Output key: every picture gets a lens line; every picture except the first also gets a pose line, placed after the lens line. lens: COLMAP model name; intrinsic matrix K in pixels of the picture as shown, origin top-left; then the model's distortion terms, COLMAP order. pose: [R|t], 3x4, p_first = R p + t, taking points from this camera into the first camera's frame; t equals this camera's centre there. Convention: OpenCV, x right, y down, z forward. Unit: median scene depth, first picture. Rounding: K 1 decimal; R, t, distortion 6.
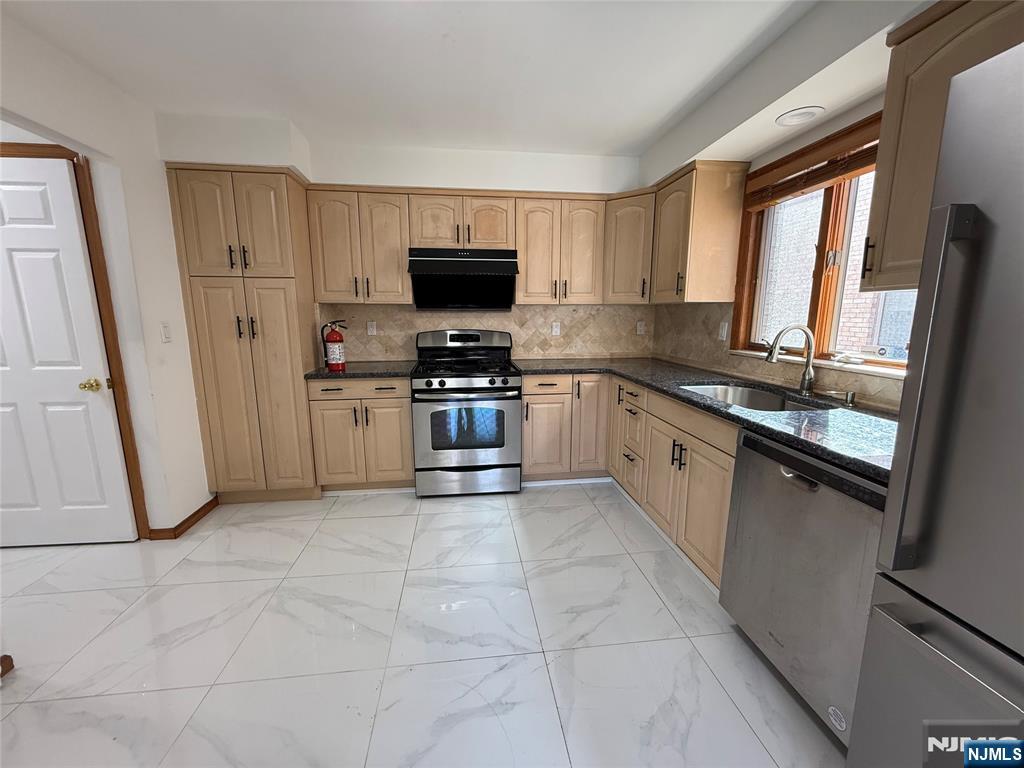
lens RADIAL K [[409.4, 0, 512.0], [0, 409.4, 384.0], [0, 0, 1]] dist [0.001096, -0.000204]
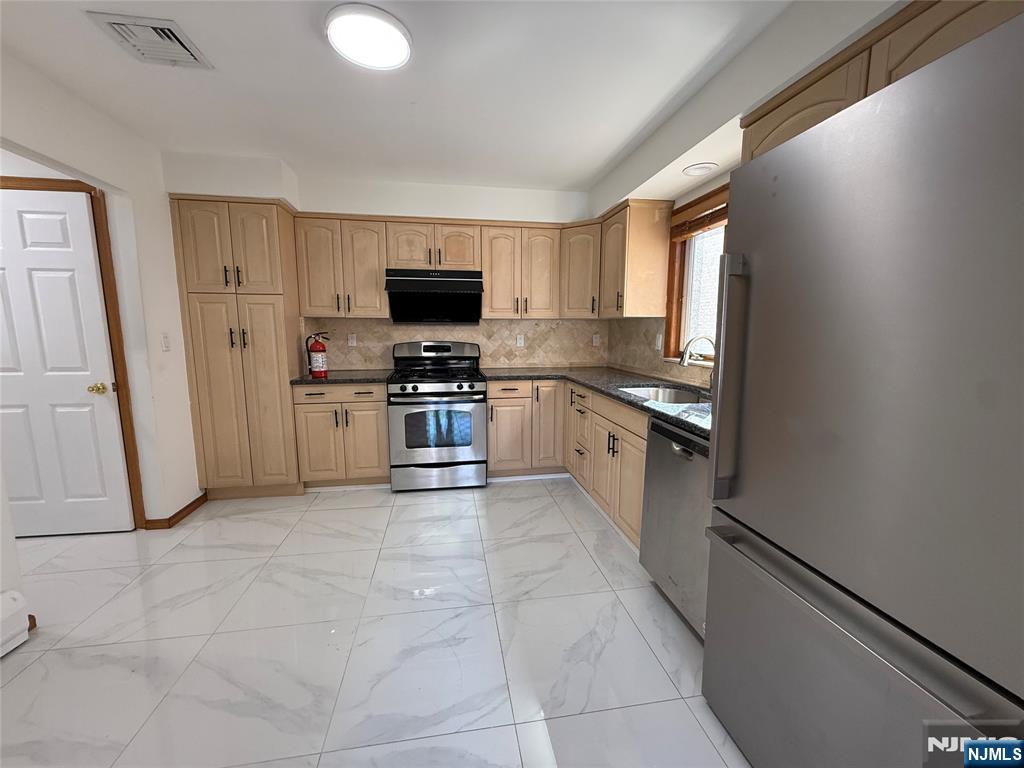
lens RADIAL K [[409.4, 0, 512.0], [0, 409.4, 384.0], [0, 0, 1]] dist [0.001096, -0.000204]
pose [[0.999138, -0.003802, 0.041338, 0.053382], [0.005338, 0.999297, -0.037121, 0.032964], [-0.041168, 0.037310, 0.998455, -0.146273]]
